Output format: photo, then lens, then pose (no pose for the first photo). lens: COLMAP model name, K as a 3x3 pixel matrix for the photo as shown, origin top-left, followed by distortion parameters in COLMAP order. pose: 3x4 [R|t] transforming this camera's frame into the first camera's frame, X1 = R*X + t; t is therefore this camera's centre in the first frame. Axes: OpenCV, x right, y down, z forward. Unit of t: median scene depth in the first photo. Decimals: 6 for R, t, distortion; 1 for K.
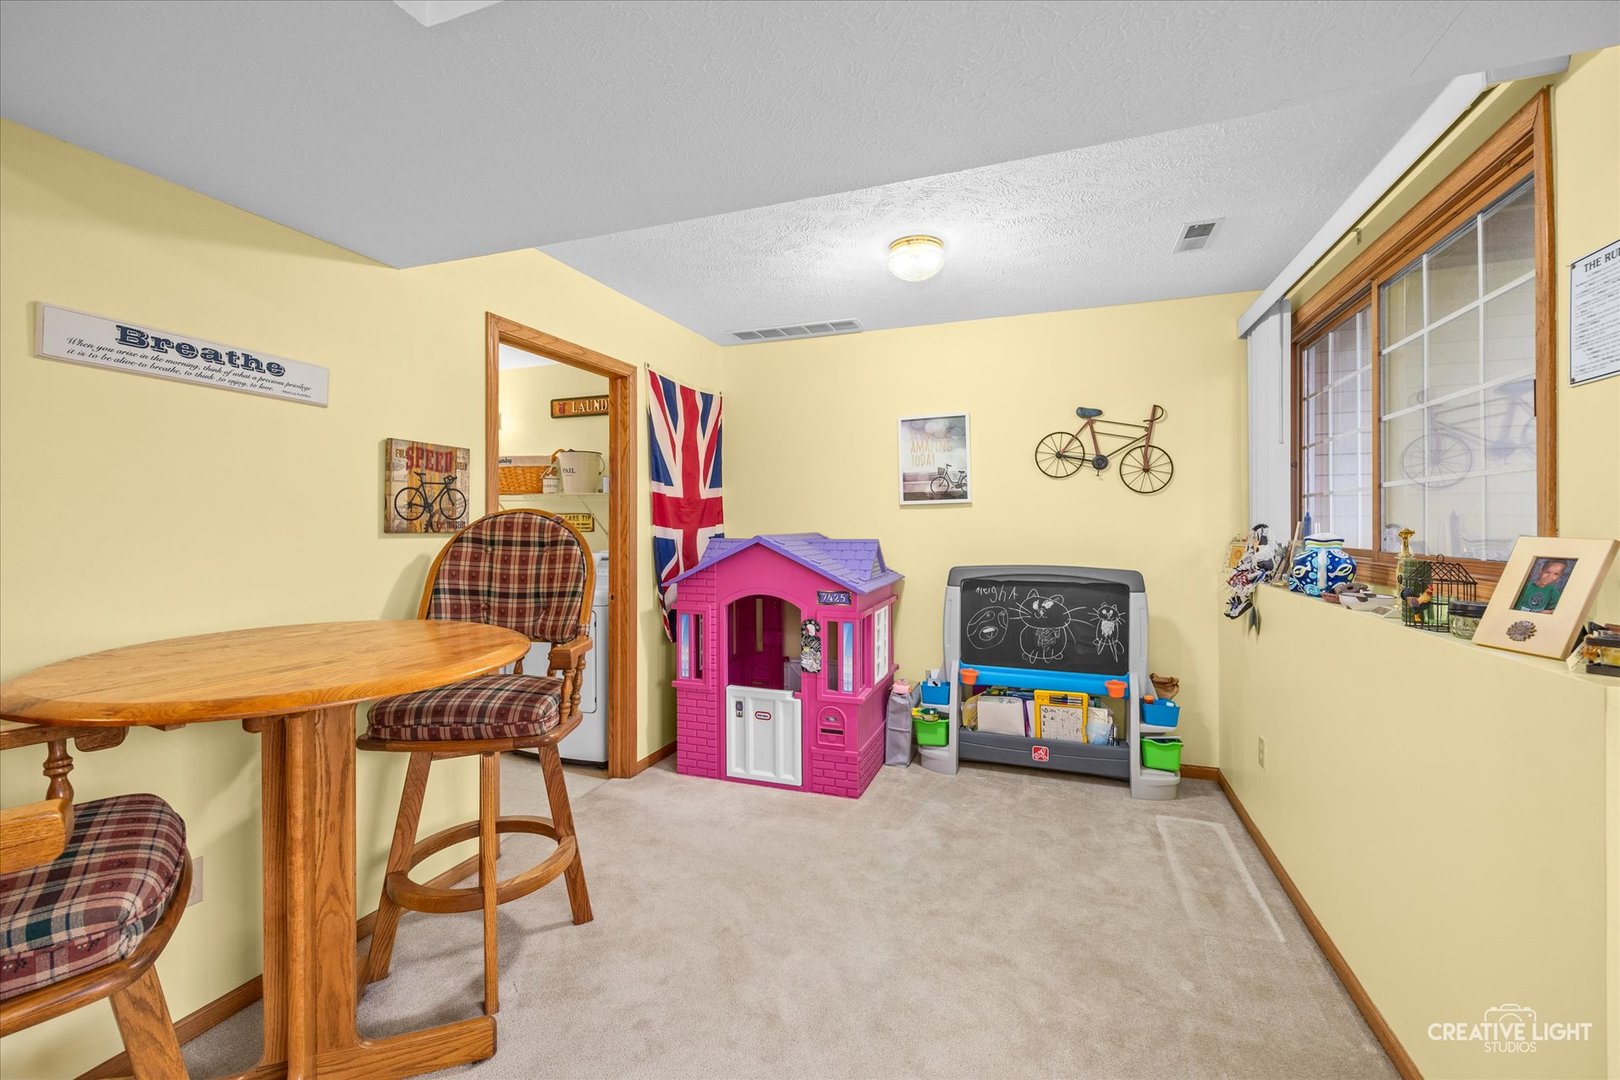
lens RADIAL K [[657.0, 0, 810.1], [0, 657.0, 533.2], [0, 0, 1]] dist [0.001353, 0.000104]
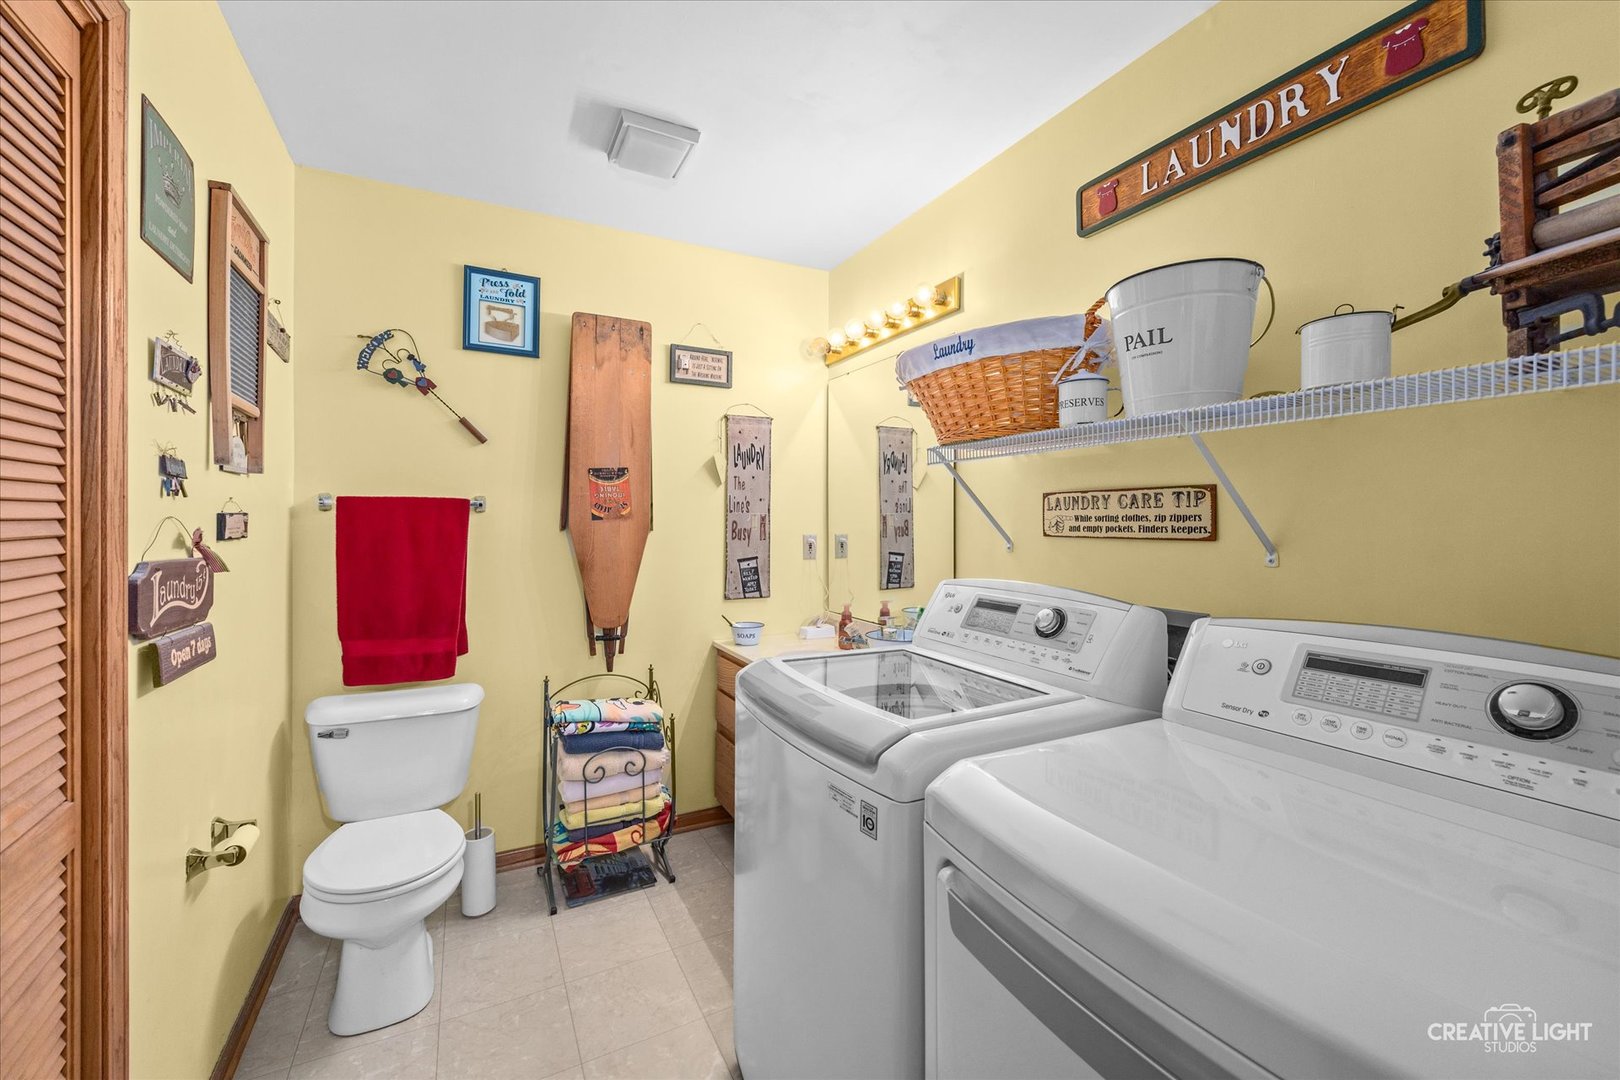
lens RADIAL K [[657.0, 0, 810.1], [0, 657.0, 530.4], [0, 0, 1]] dist [0.001353, 0.000104]
pose [[0.750030, 0.003235, -0.661396, -0.278014], [-0.003868, 0.999992, 0.000506, -0.007307], [0.661393, 0.002179, 0.750036, 0.659672]]
